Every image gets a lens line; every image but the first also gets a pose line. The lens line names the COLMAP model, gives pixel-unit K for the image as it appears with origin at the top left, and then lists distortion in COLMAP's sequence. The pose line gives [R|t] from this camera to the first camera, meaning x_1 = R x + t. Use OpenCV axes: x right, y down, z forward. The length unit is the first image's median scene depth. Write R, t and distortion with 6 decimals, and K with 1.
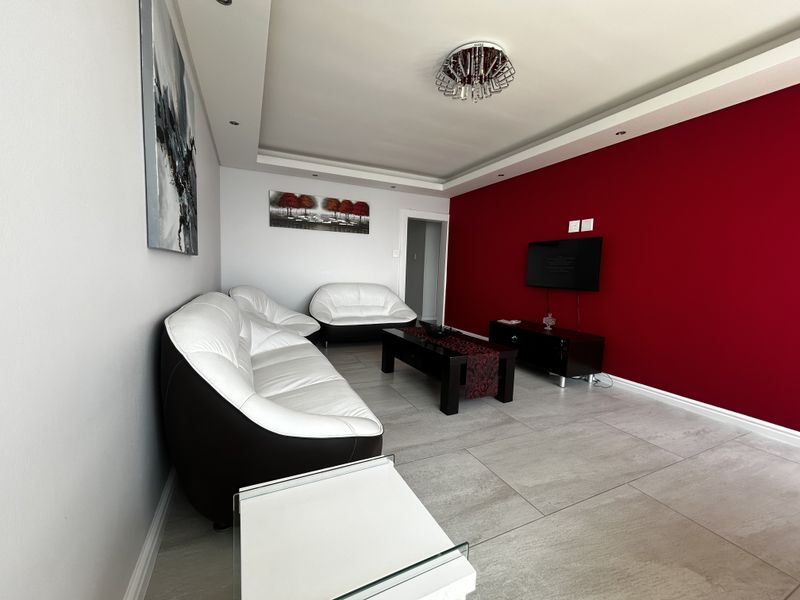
lens RADIAL K [[323.1, 0, 400.0], [0, 323.1, 300.0], [0, 0, 1]] dist [0.000842, 0.000149]
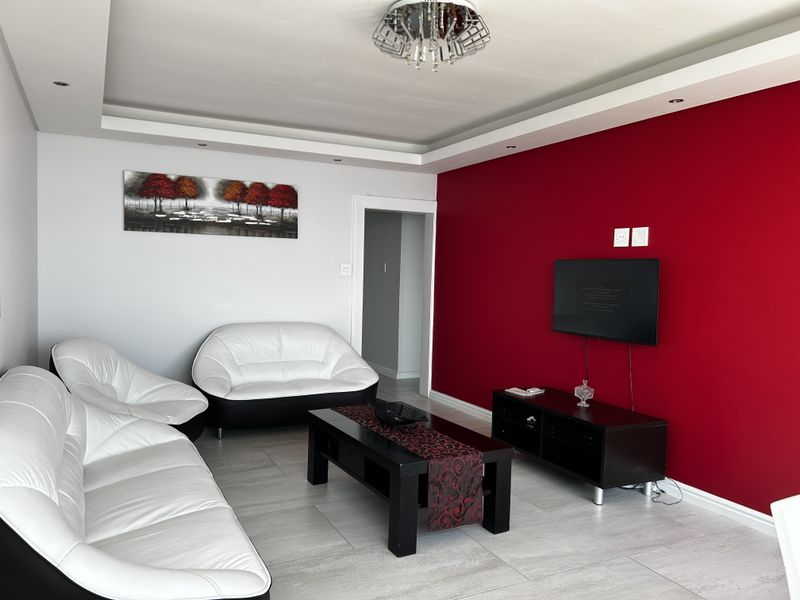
lens RADIAL K [[600.6, 0, 396.0], [0, 600.6, 302.6], [0, 0, 1]] dist [0.055427, -0.068674]
pose [[0.999628, -0.009190, 0.025686, 0.063817], [0.010143, 0.999256, -0.037216, -0.053248], [-0.025325, 0.037463, 0.998977, -0.111075]]
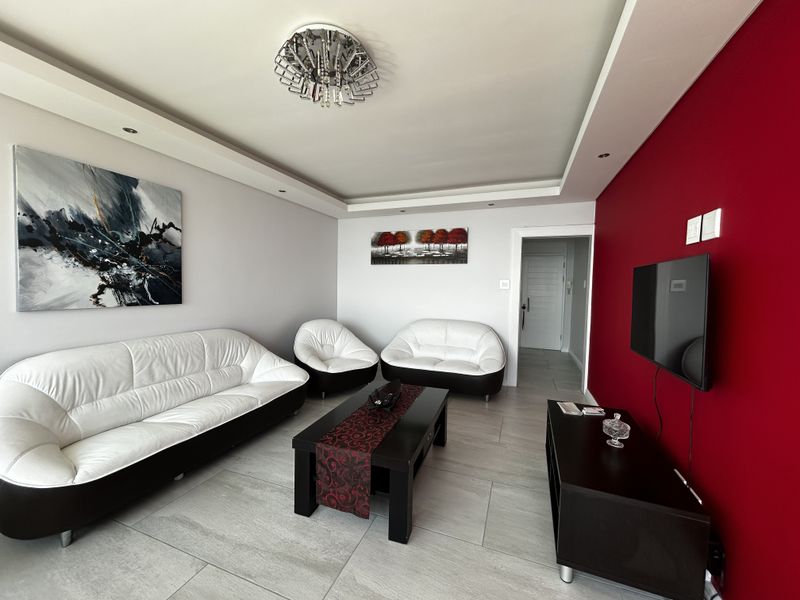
lens RADIAL K [[323.1, 0, 400.0], [0, 323.1, 300.0], [0, 0, 1]] dist [0.000842, 0.000149]
pose [[0.691811, 0.013395, -0.721954, 0.475786], [-0.061502, 0.997288, -0.040431, -0.073048], [0.719454, 0.072372, 0.690759, 0.334868]]
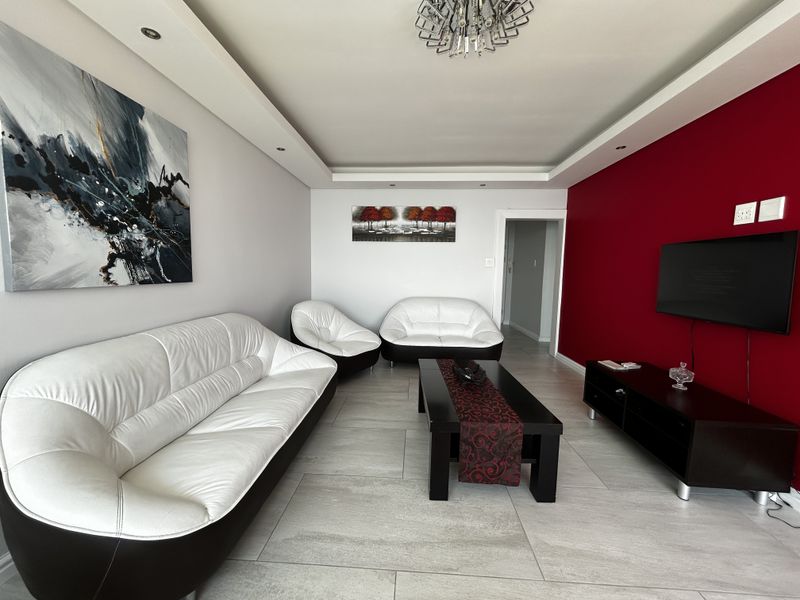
lens RADIAL K [[323.1, 0, 400.0], [0, 323.1, 300.0], [0, 0, 1]] dist [0.000842, 0.000149]
pose [[0.880749, 0.026888, -0.472820, 0.228107], [-0.031778, 0.999492, -0.002358, -0.045811], [0.472516, 0.017102, 0.881156, 0.178912]]
